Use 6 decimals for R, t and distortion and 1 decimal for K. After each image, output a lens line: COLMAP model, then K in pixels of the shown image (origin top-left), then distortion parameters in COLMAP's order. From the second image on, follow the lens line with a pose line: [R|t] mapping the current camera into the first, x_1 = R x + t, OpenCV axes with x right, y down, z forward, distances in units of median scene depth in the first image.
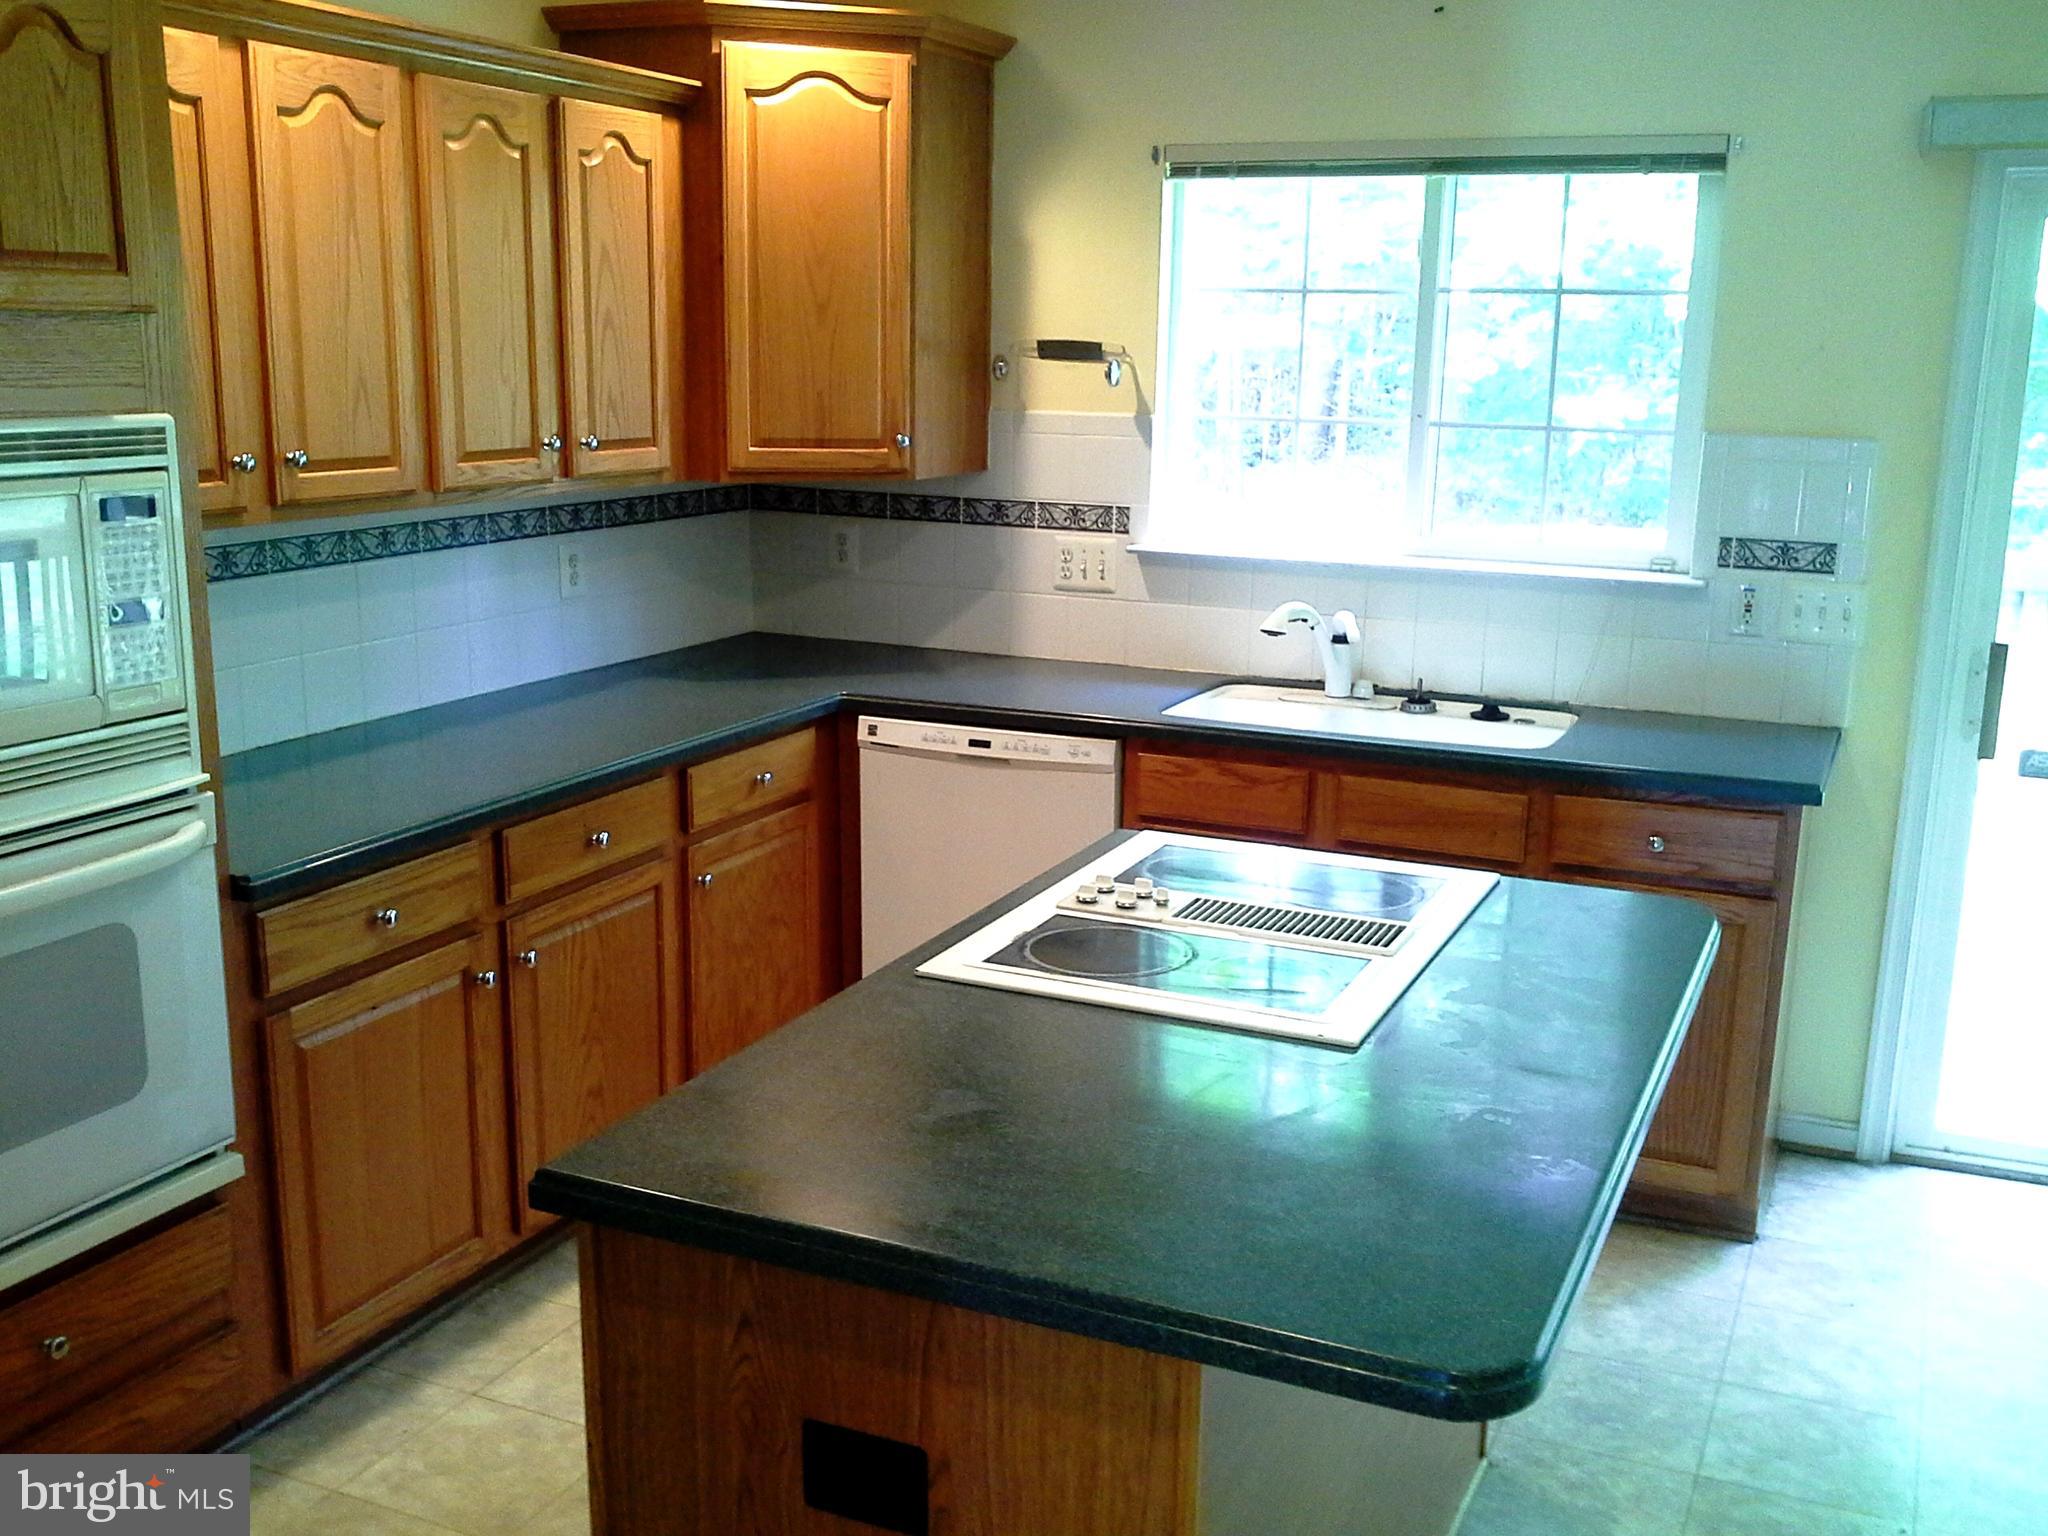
lens RADIAL K [[1960.6, 0, 1014.0], [0, 1960.6, 817.7], [0, 0, 1]] dist [0.002052, 0.000000]
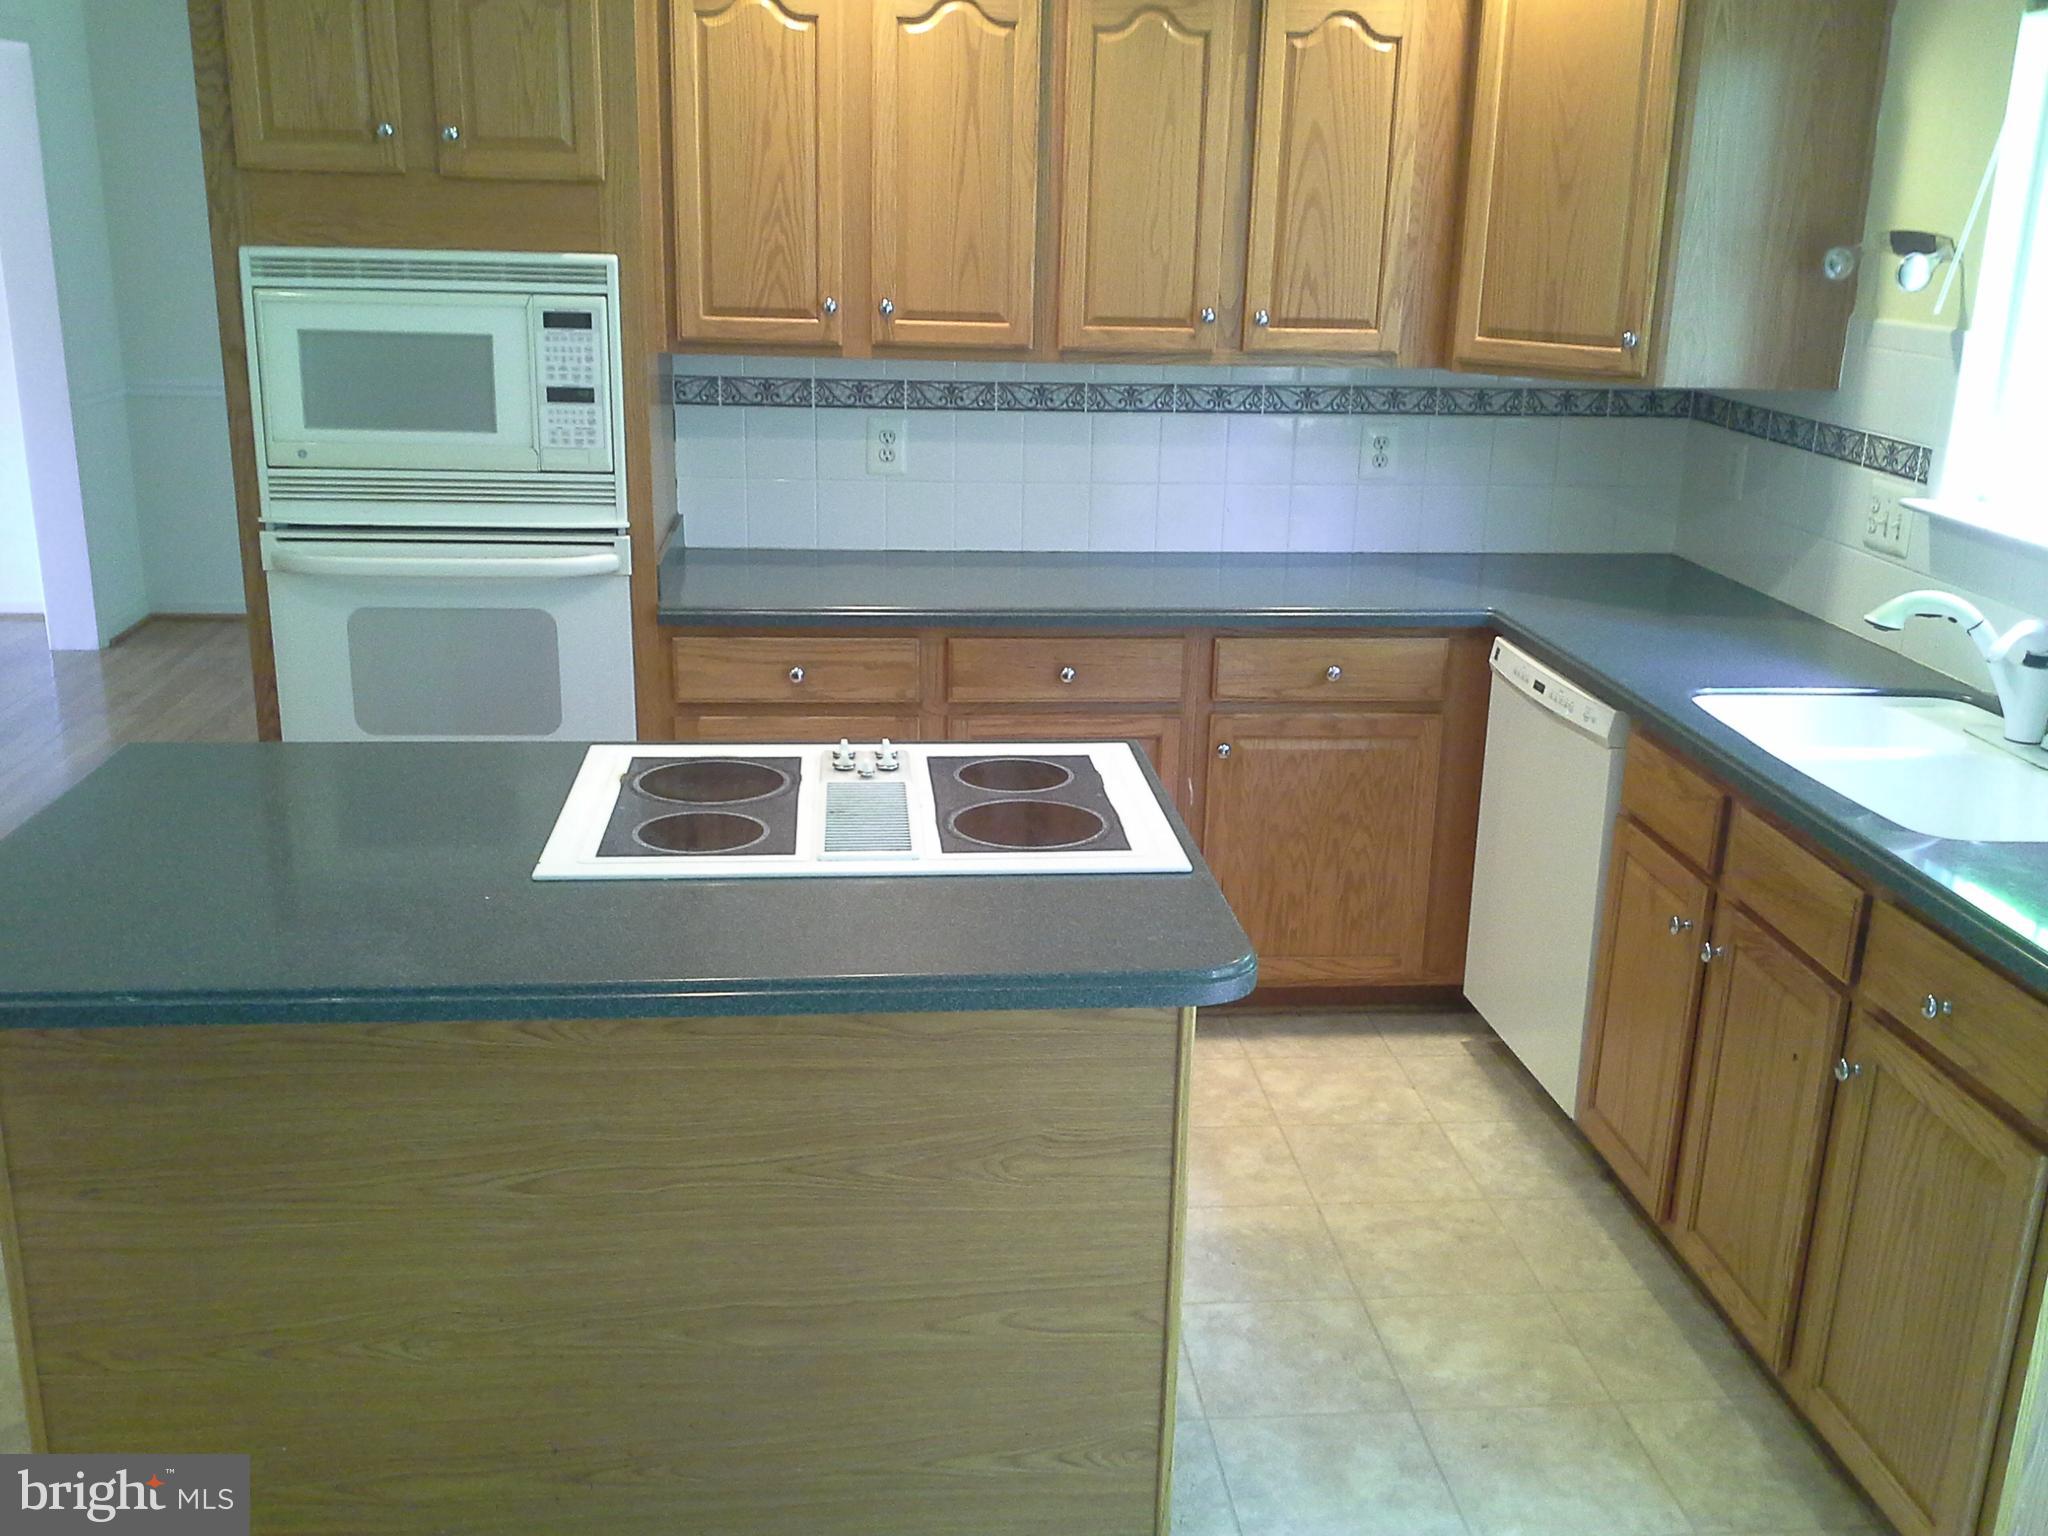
lens RADIAL K [[1960.6, 0, 1017.3], [0, 1960.6, 784.8], [0, 0, 1]] dist [0.002052, 0.000000]
pose [[0.510456, 0.241755, -0.825221, 0.757291], [-0.223914, 0.963929, 0.143884, -0.087433], [0.830239, 0.111332, 0.546176, 0.420686]]
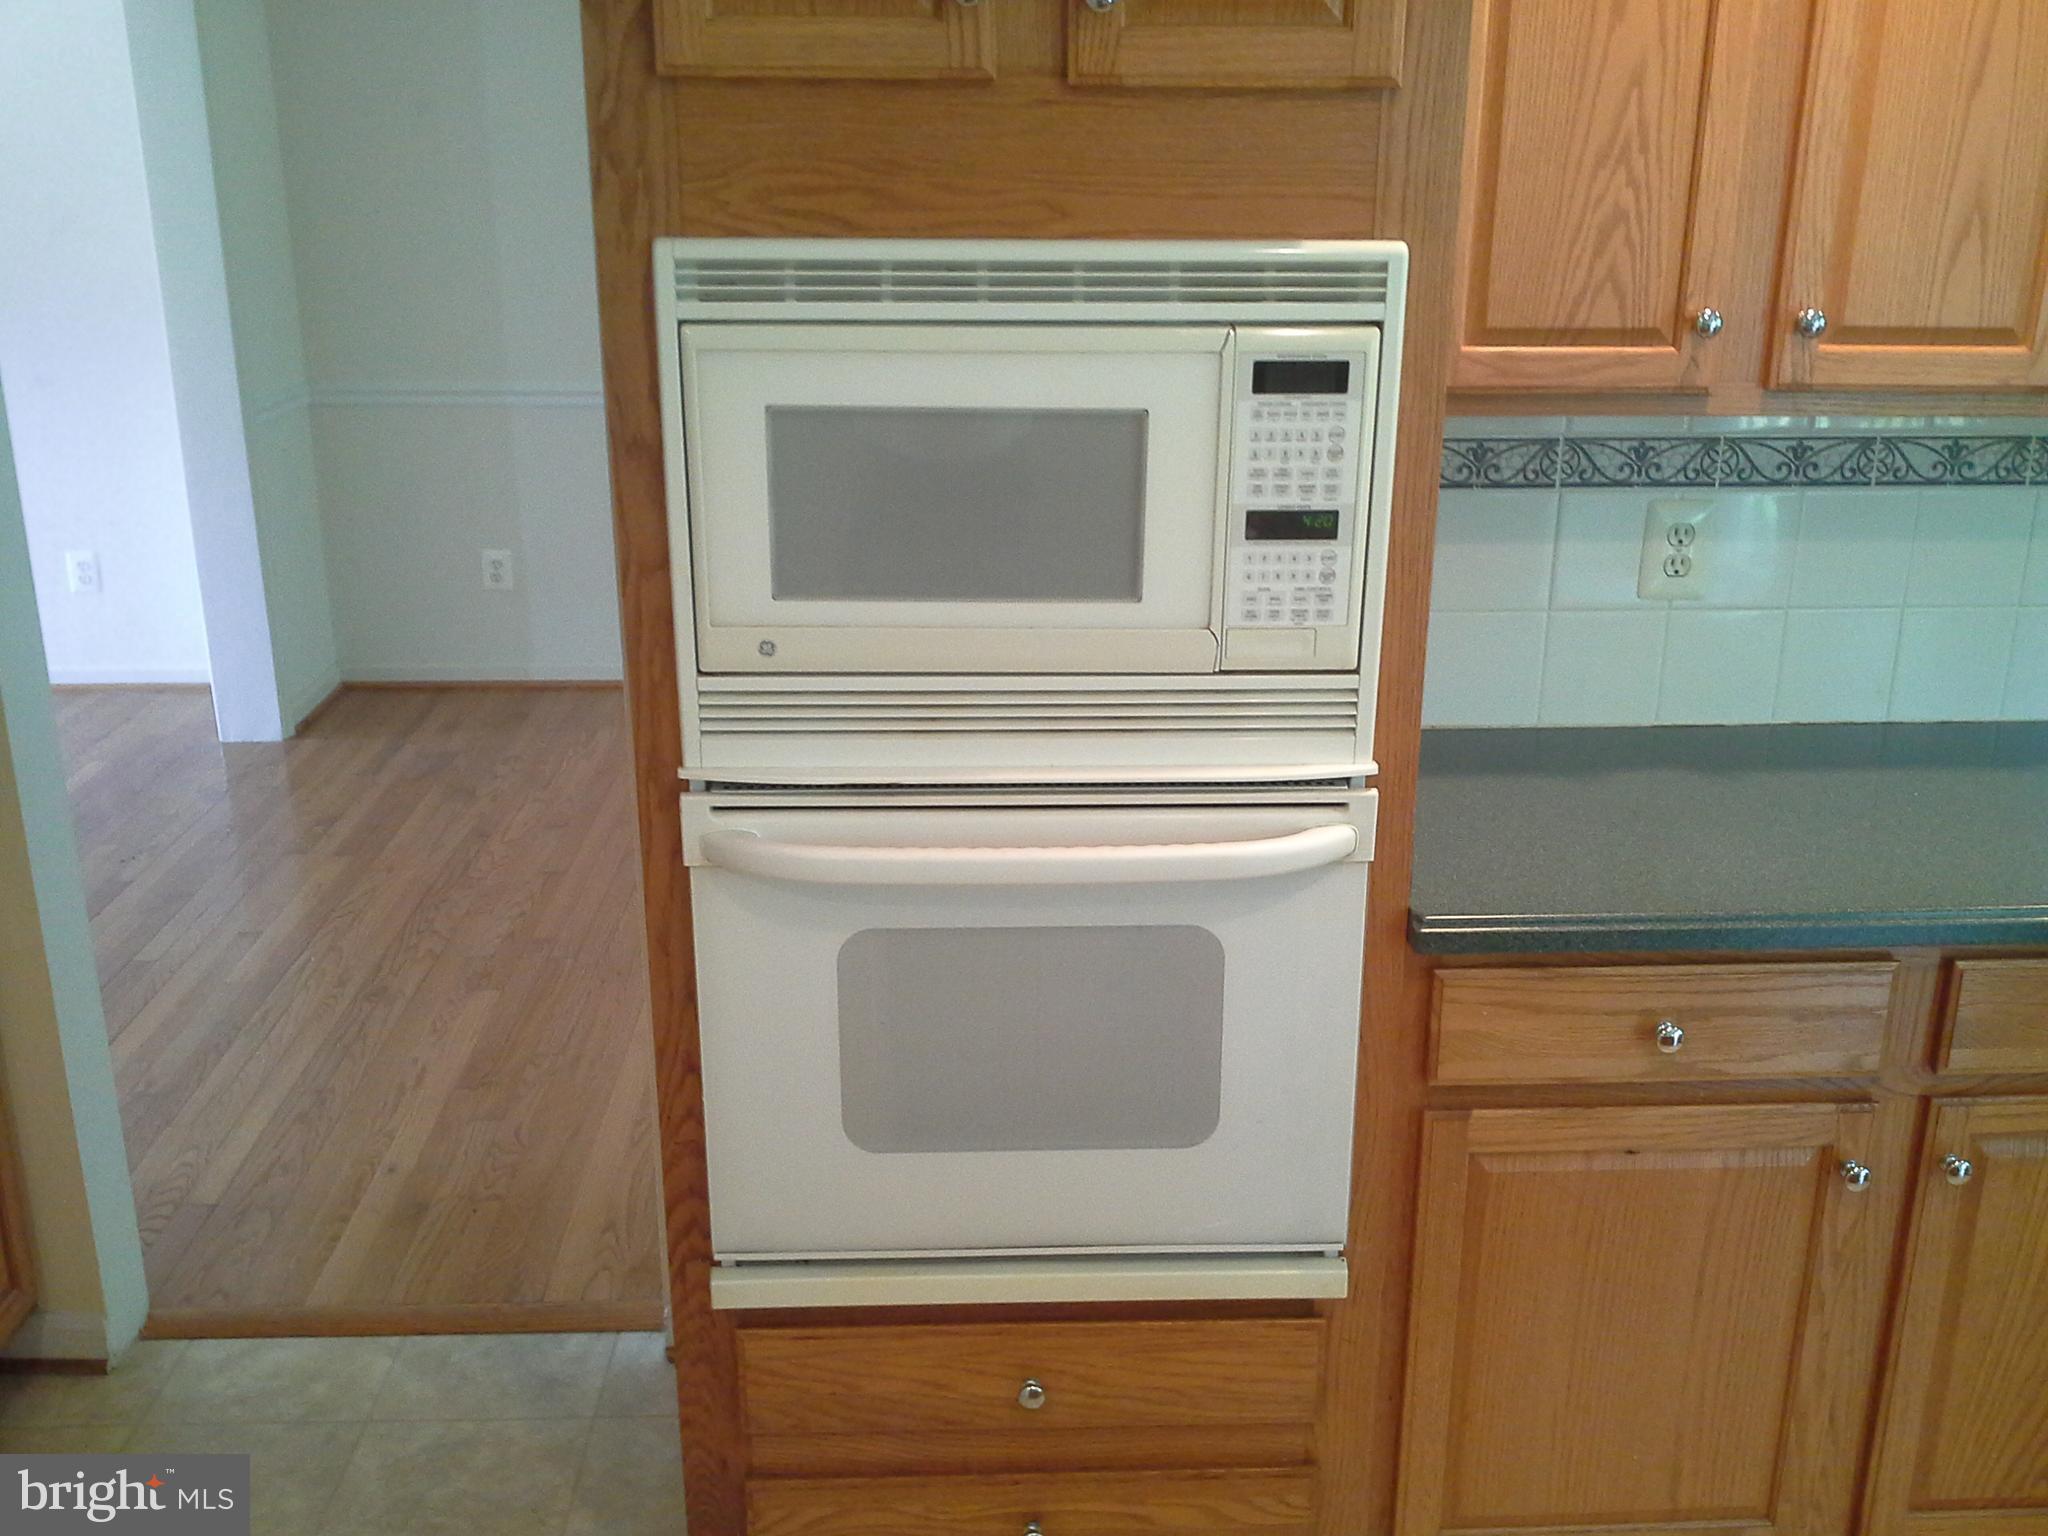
lens RADIAL K [[1960.6, 0, 1039.5], [0, 1960.6, 810.0], [0, 0, 1]] dist [0.002052, 0.000000]
pose [[0.471782, 0.280358, -0.835955, 0.103617], [-0.211136, 0.956439, 0.201608, -0.103657], [0.856063, 0.081385, 0.510425, 0.454105]]
